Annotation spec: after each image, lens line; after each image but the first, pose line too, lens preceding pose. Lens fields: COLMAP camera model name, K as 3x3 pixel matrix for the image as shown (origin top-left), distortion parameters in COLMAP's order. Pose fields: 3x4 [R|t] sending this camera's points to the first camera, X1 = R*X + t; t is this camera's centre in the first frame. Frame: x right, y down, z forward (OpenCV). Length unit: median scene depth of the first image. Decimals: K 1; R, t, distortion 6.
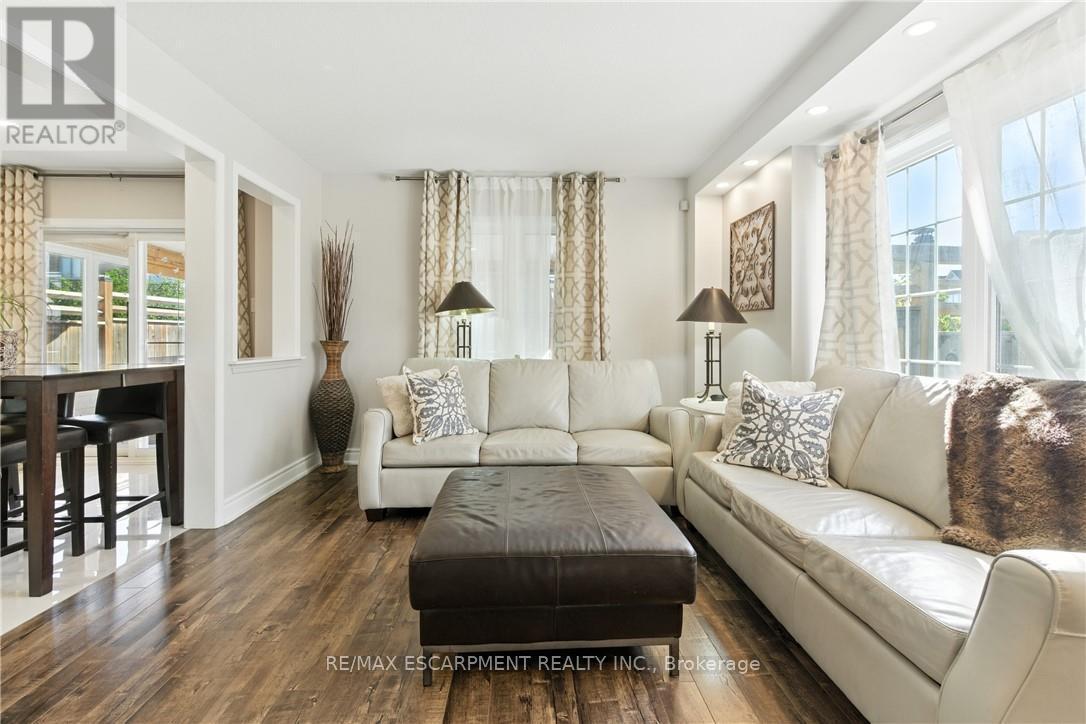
lens RADIAL K [[505.8, 0, 538.2], [0, 505.8, 341.2], [0, 0, 1]] dist [0.008481, -0.004513]
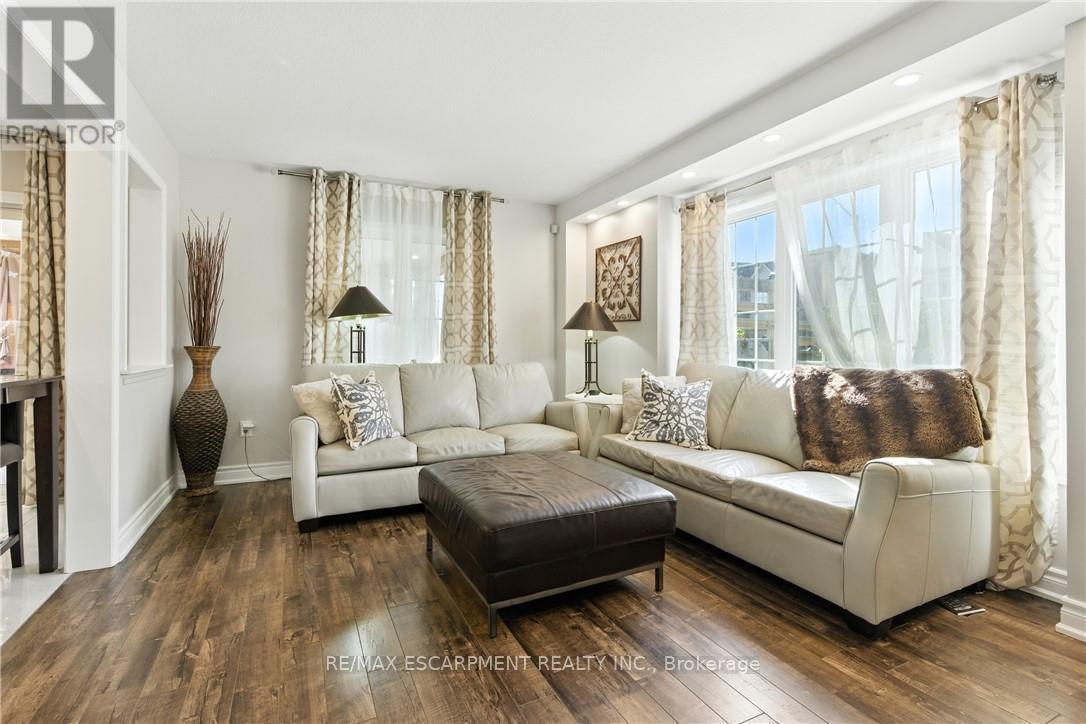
lens RADIAL K [[505.8, 0, 536.1], [0, 505.8, 347.3], [0, 0, 1]] dist [0.008481, -0.004513]
pose [[0.916668, -0.002556, 0.399642, -0.305177], [0.002251, 0.999997, 0.001234, 0.001442], [-0.399644, -0.000232, 0.916670, -0.061887]]
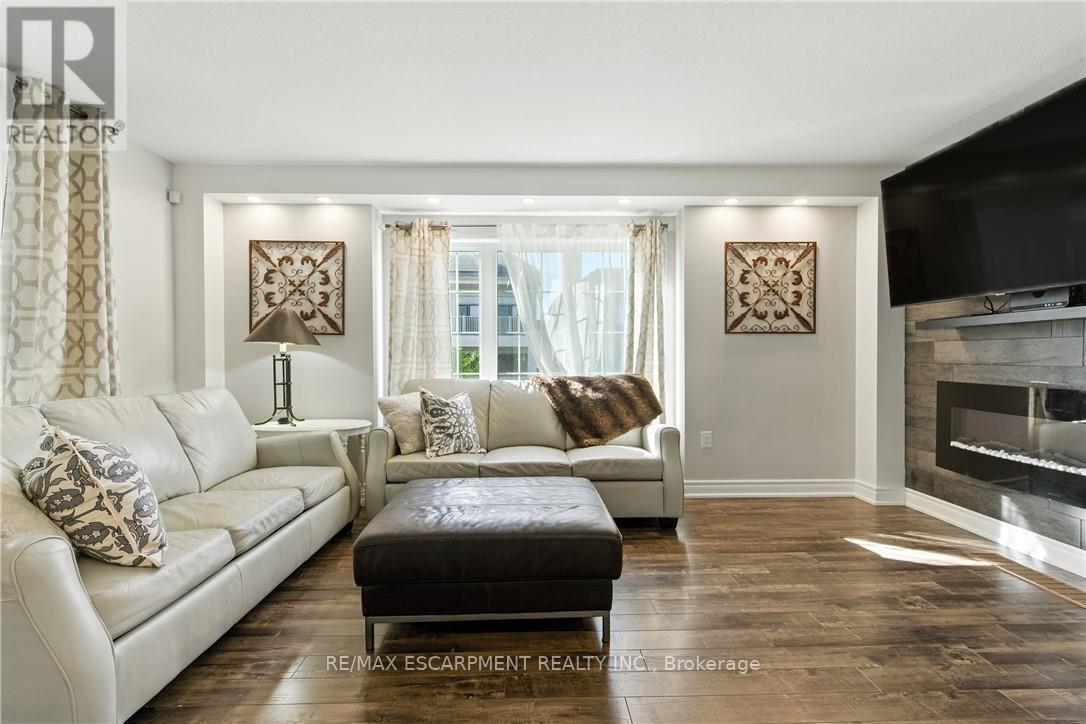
lens RADIAL K [[505.8, 0, 539.0], [0, 505.8, 360.8], [0, 0, 1]] dist [0.008481, -0.004513]
pose [[0.007651, -0.007080, 0.999946, -0.745118], [0.009422, 0.999931, 0.007007, -0.008639], [-0.999926, 0.009368, 0.007717, 0.591177]]
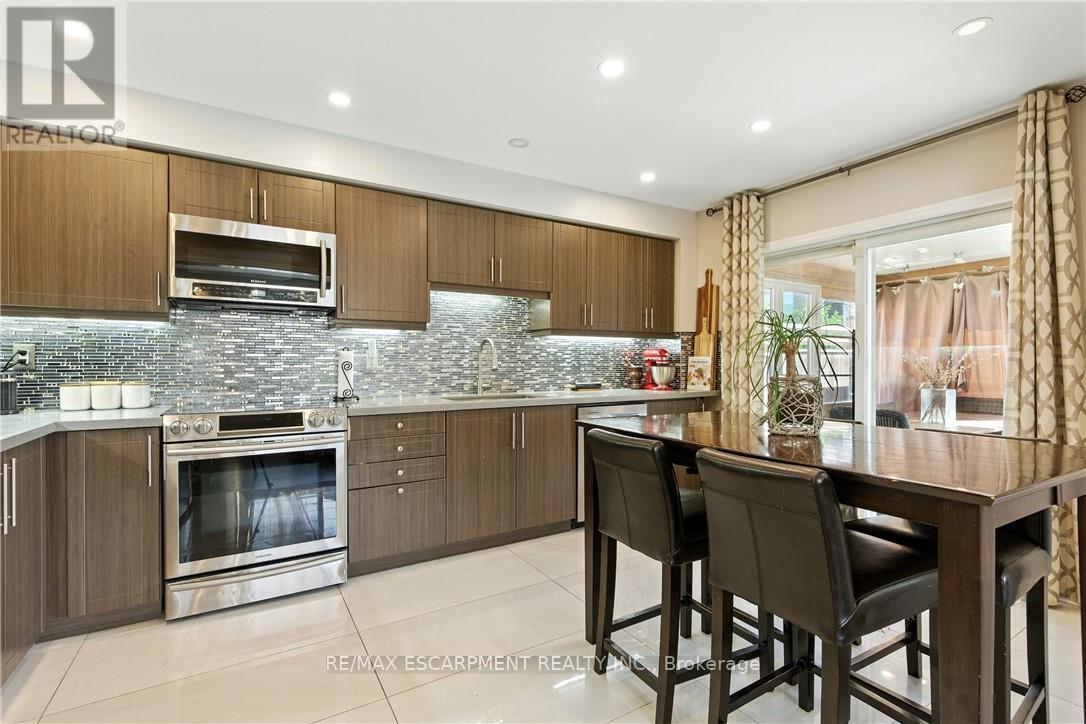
lens RADIAL K [[505.8, 0, 541.5], [0, 505.8, 363.6], [0, 0, 1]] dist [0.008481, -0.004513]
pose [[0.487958, -0.001874, -0.872865, -0.529385], [-0.004822, 0.999977, -0.004843, -0.028394], [0.872854, 0.006572, 0.487938, 0.296073]]
